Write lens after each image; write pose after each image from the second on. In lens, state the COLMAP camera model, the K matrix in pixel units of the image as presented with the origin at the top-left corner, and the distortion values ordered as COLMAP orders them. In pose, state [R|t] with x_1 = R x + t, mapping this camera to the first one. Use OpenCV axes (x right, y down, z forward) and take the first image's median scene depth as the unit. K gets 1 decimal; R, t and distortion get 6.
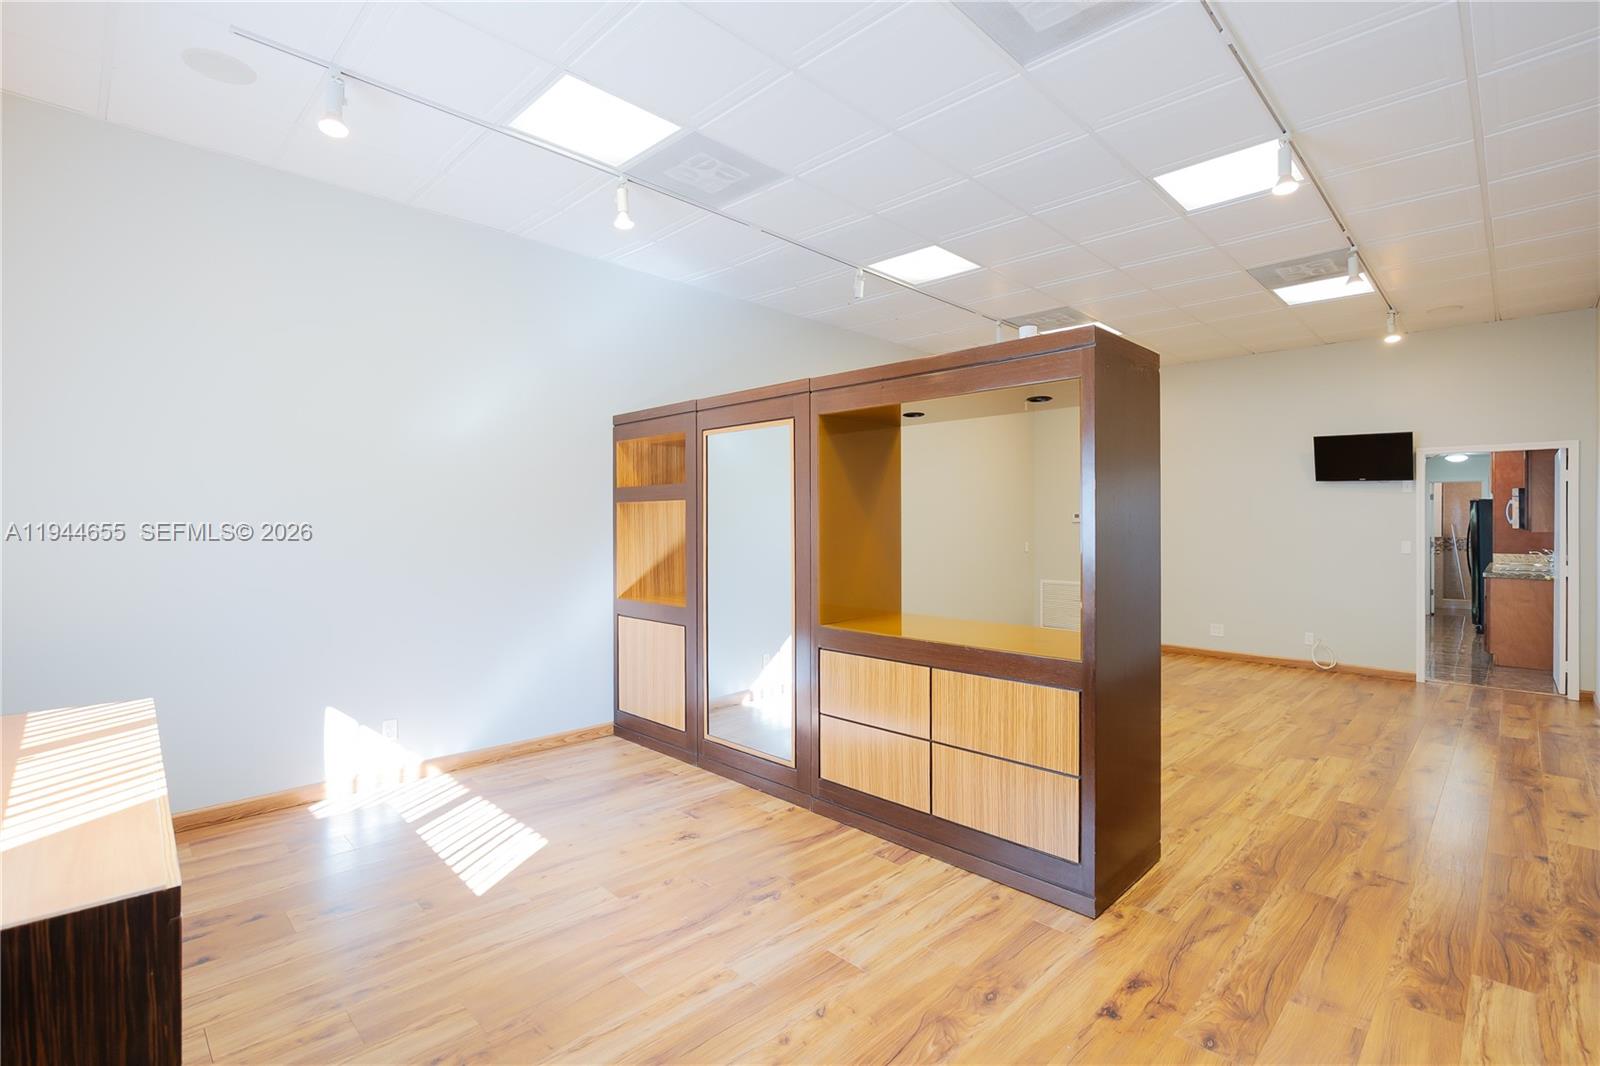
lens RADIAL K [[746.7, 0, 769.2], [0, 746.7, 524.6], [0, 0, 1]] dist [-0.016415, -0.000063]
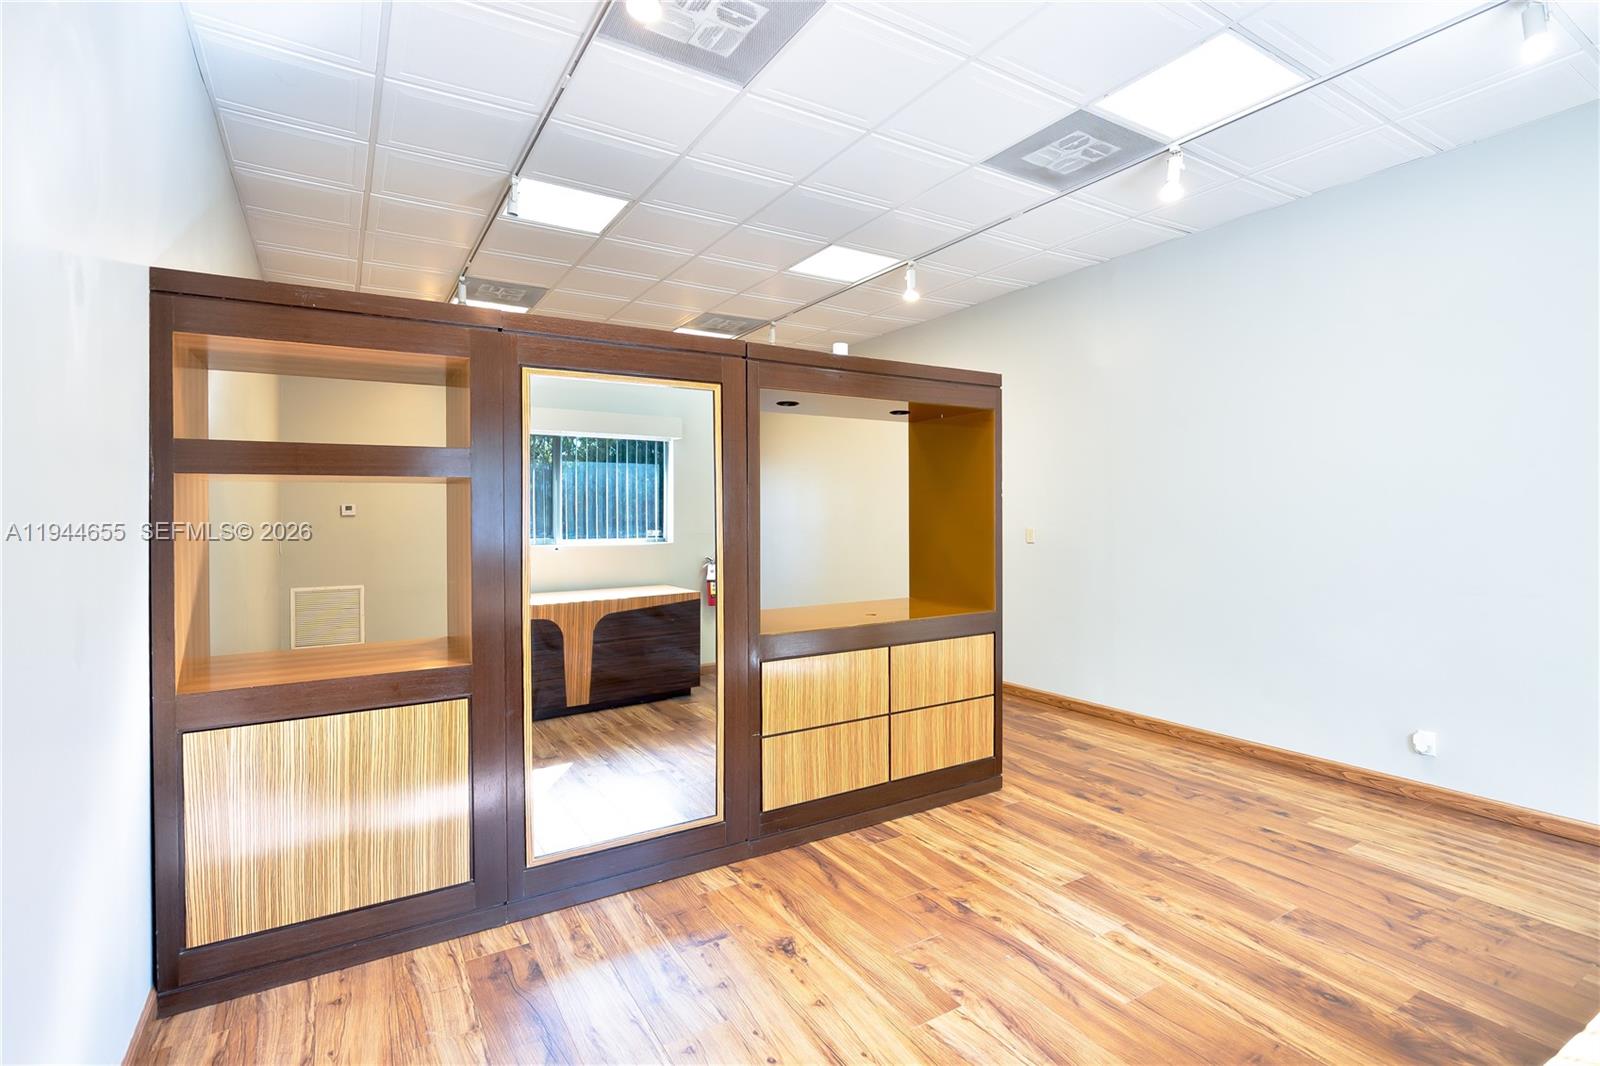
lens RADIAL K [[749.7, 0, 805.5], [0, 749.7, 517.0], [0, 0, 1]] dist [-0.015263, 0.000129]
pose [[0.208008, -0.009411, 0.978082, -0.928639], [0.008072, 0.999936, 0.007905, -0.008792], [-0.978094, 0.006251, 0.208071, 0.940703]]
